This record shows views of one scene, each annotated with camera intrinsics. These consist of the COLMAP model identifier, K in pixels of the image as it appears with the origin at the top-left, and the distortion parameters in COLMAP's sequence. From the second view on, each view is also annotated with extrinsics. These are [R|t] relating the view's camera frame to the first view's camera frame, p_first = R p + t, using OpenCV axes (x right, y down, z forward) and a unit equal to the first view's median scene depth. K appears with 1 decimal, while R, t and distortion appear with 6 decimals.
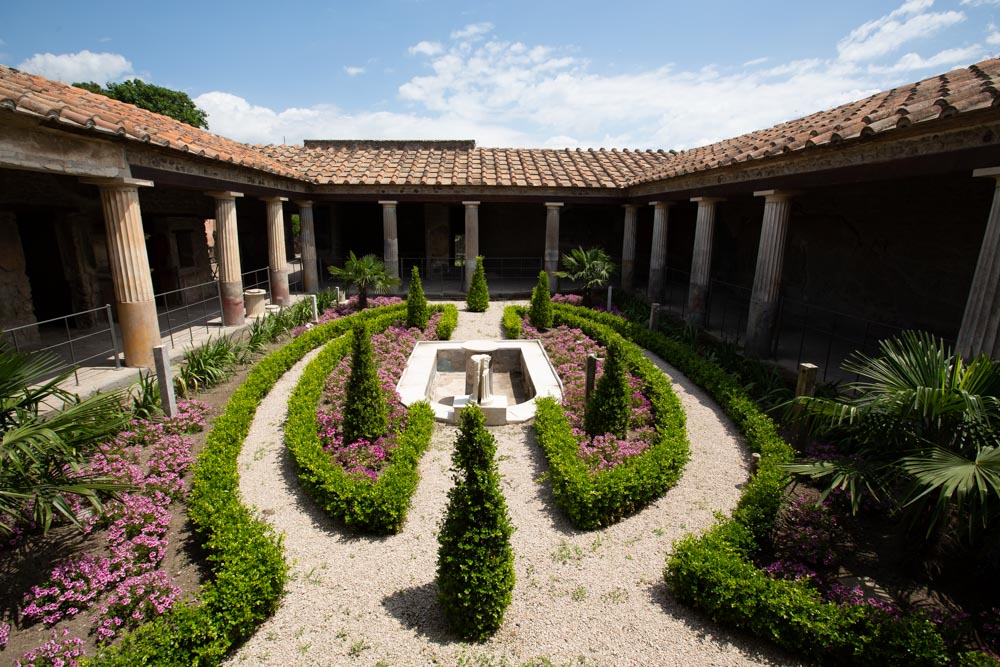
lens RADIAL K [[459.8, 0, 504.6], [0, 459.8, 325.4], [0, 0, 1]] dist [-0.036515, 0.010127]
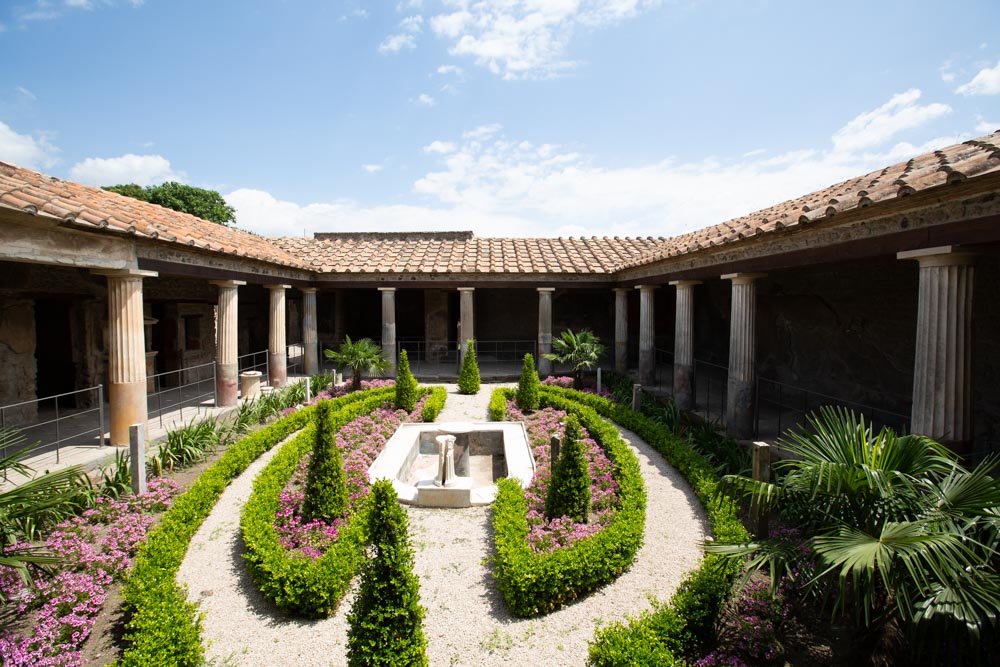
lens RADIAL K [[459.8, 0, 502.6], [0, 459.8, 326.2], [0, 0, 1]] dist [-0.036515, 0.010127]
pose [[0.999464, -0.007815, -0.031780, 0.101718], [0.002084, 0.984294, -0.176524, 0.006053], [0.032660, 0.176363, 0.983783, -0.033357]]
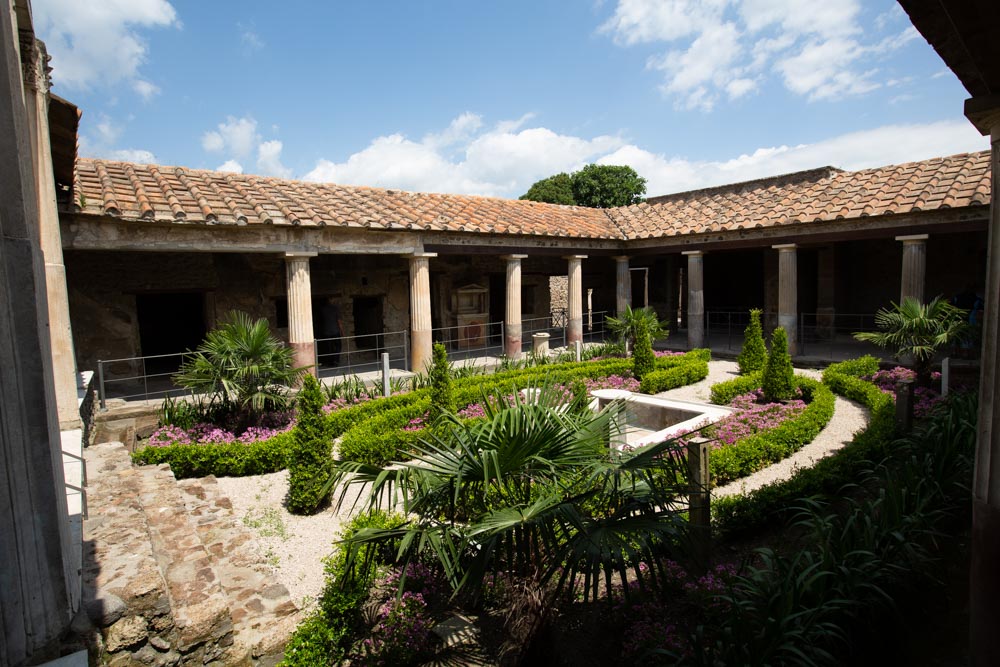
lens RADIAL K [[520.7, 0, 490.9], [0, 520.7, 329.4], [0, 0, 1]] dist [-0.037426, 0.012669]
pose [[0.592341, 0.043138, -0.804531, 0.845110], [-0.141245, 0.988661, -0.050981, 0.001130], [0.793210, 0.143835, 0.591718, 0.147476]]
